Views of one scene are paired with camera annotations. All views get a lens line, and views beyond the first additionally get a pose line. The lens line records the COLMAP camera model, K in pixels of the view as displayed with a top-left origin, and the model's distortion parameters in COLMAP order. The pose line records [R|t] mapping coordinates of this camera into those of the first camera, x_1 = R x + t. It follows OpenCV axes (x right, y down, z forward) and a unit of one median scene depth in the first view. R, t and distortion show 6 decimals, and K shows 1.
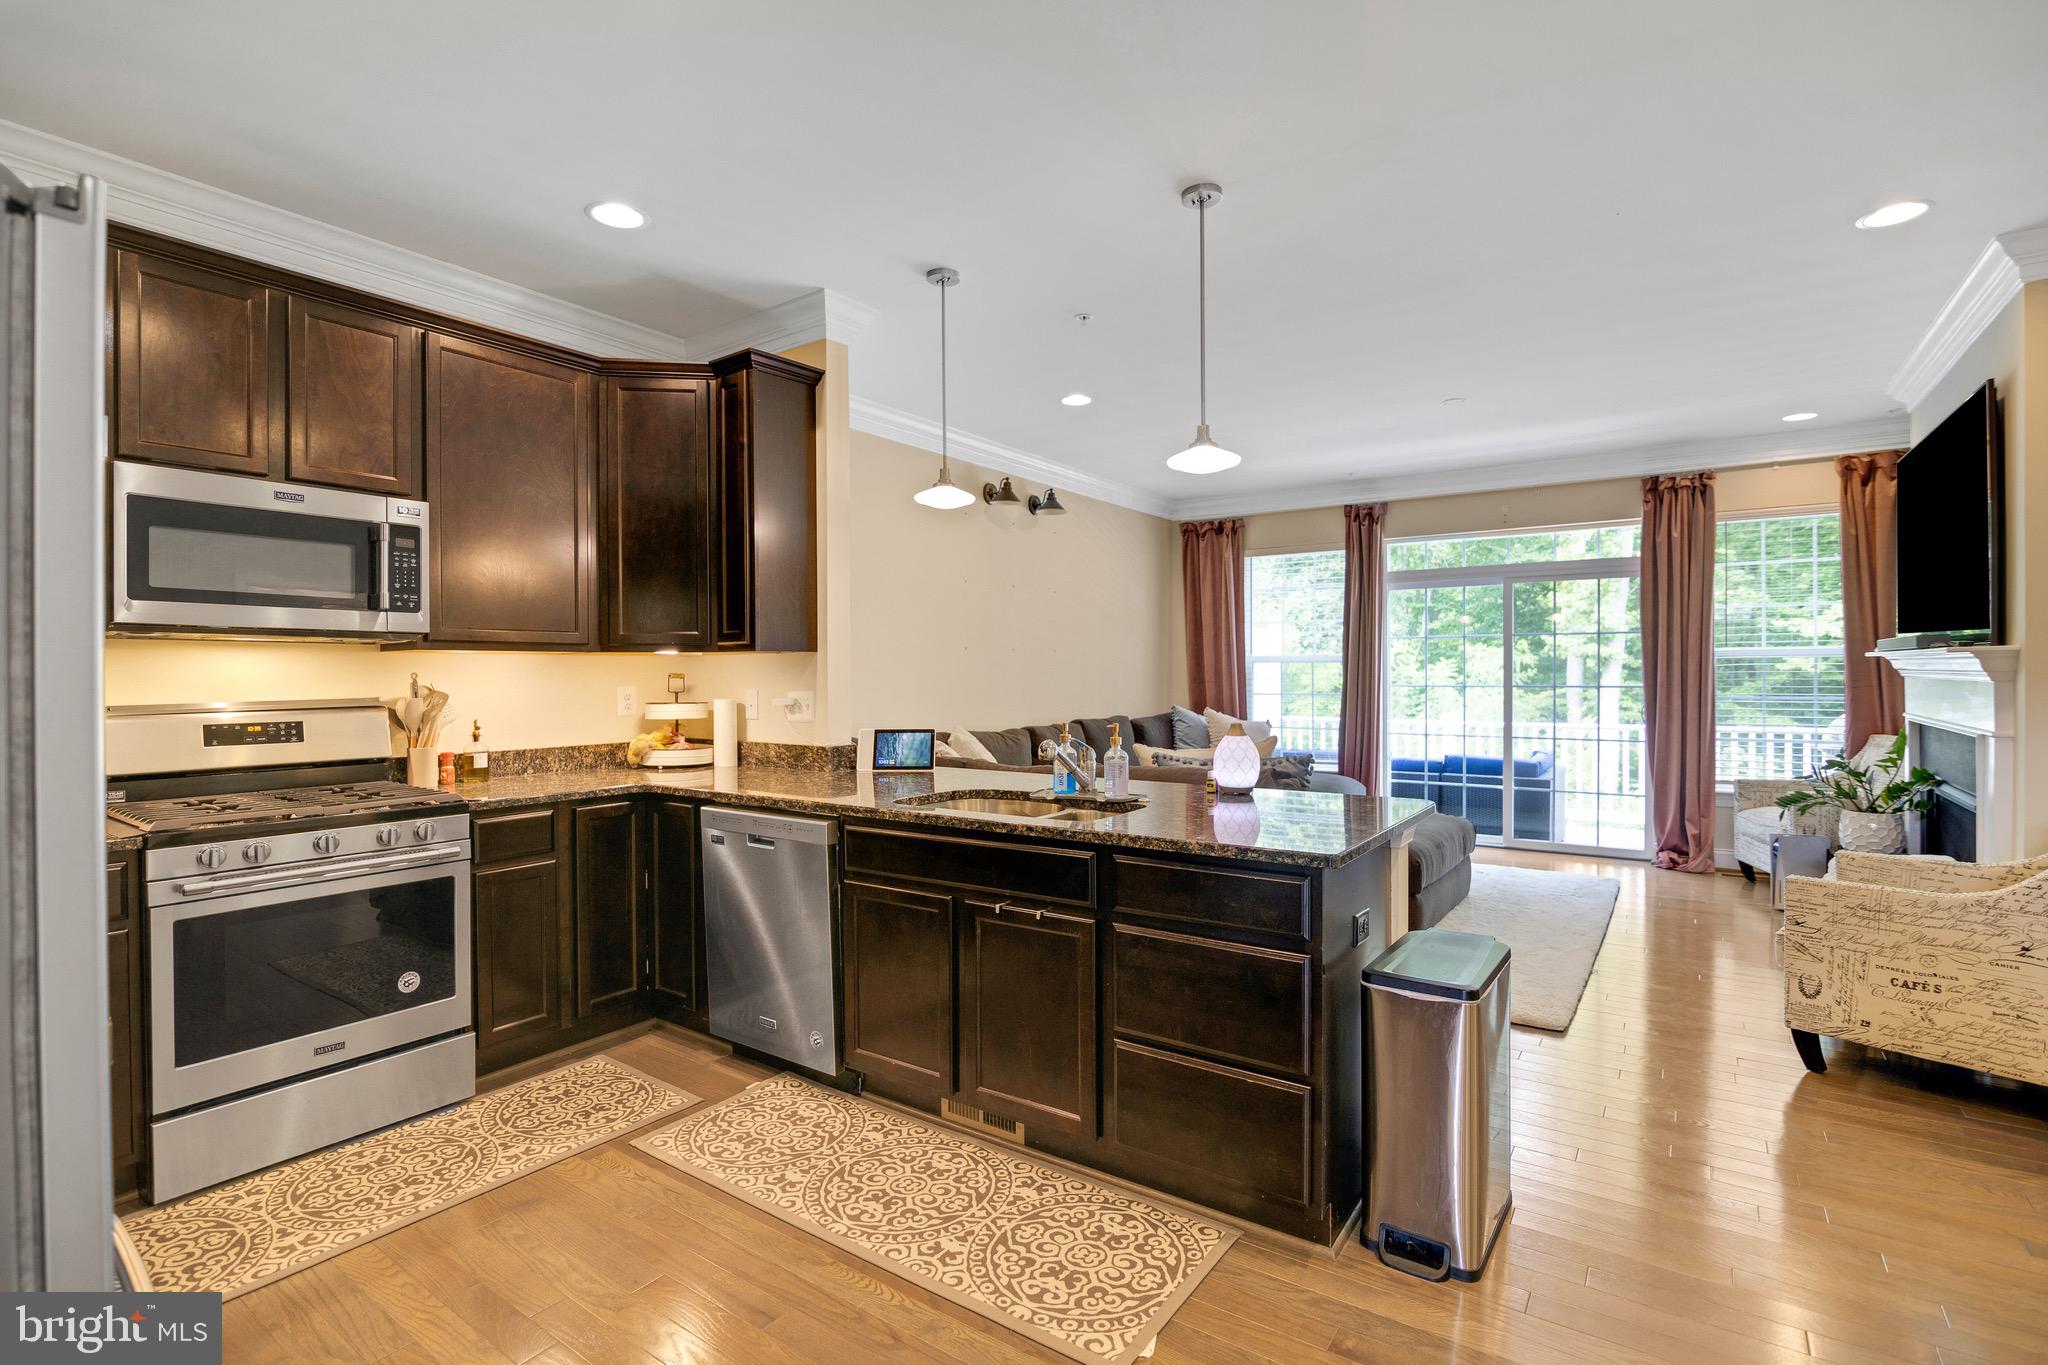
lens RADIAL K [[953.9, 0, 1006.8], [0, 953.9, 677.2], [0, 0, 1]] dist [-0.036475, -0.000428]
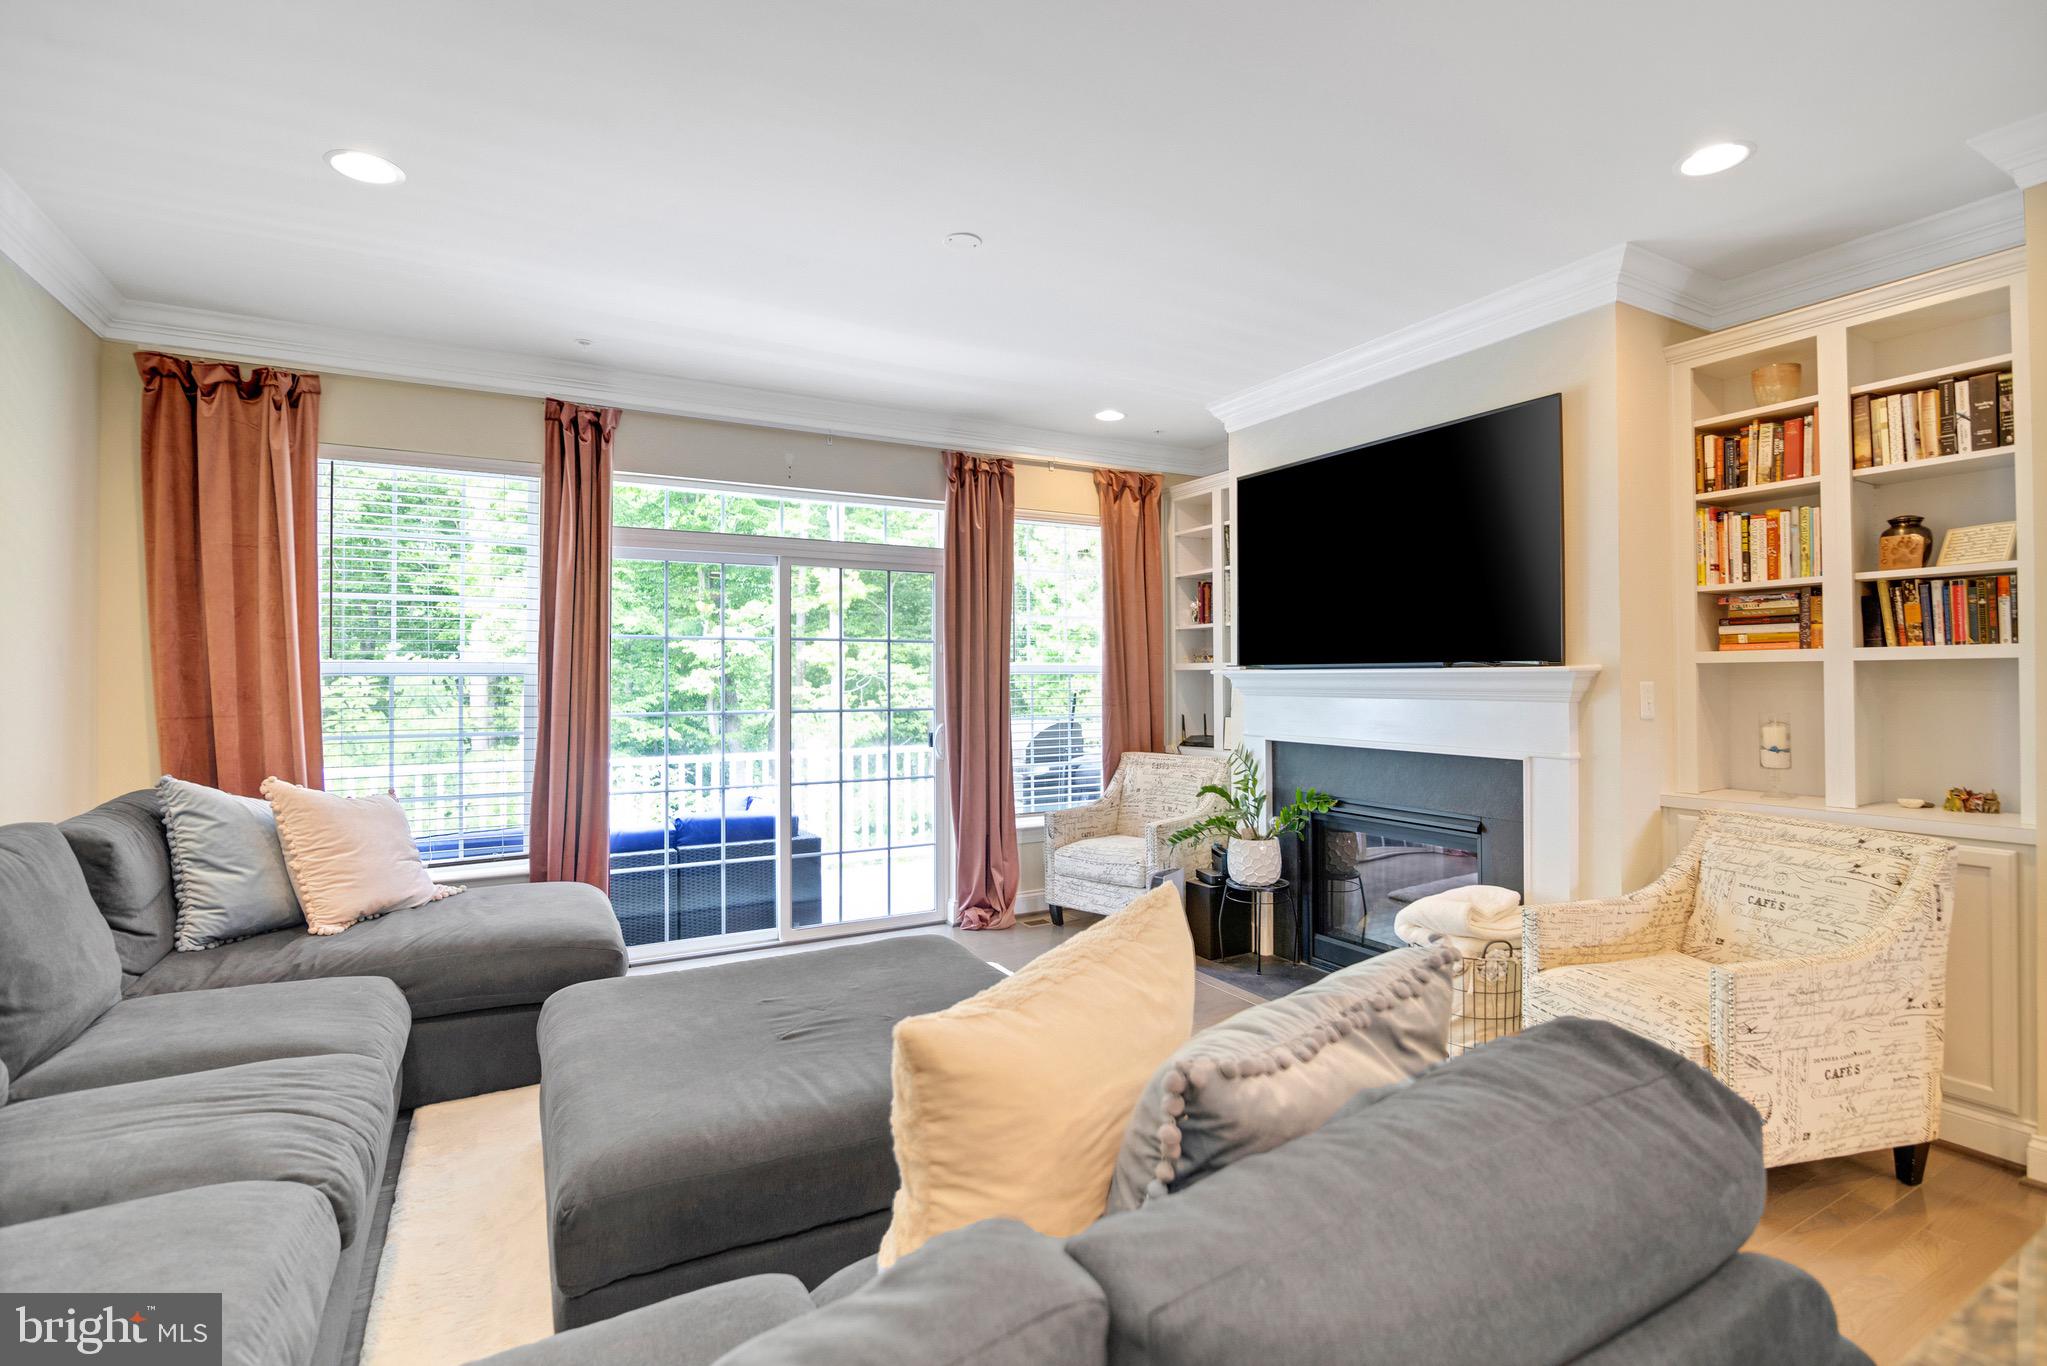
lens RADIAL K [[969.1, 0, 1027.4], [0, 969.1, 672.2], [0, 0, 1]] dist [-0.015167, -0.000013]
pose [[0.421299, 0.010540, 0.906861, -0.049164], [0.006864, 0.999867, -0.014809, -0.008470], [-0.906896, 0.012464, 0.421170, 0.570171]]
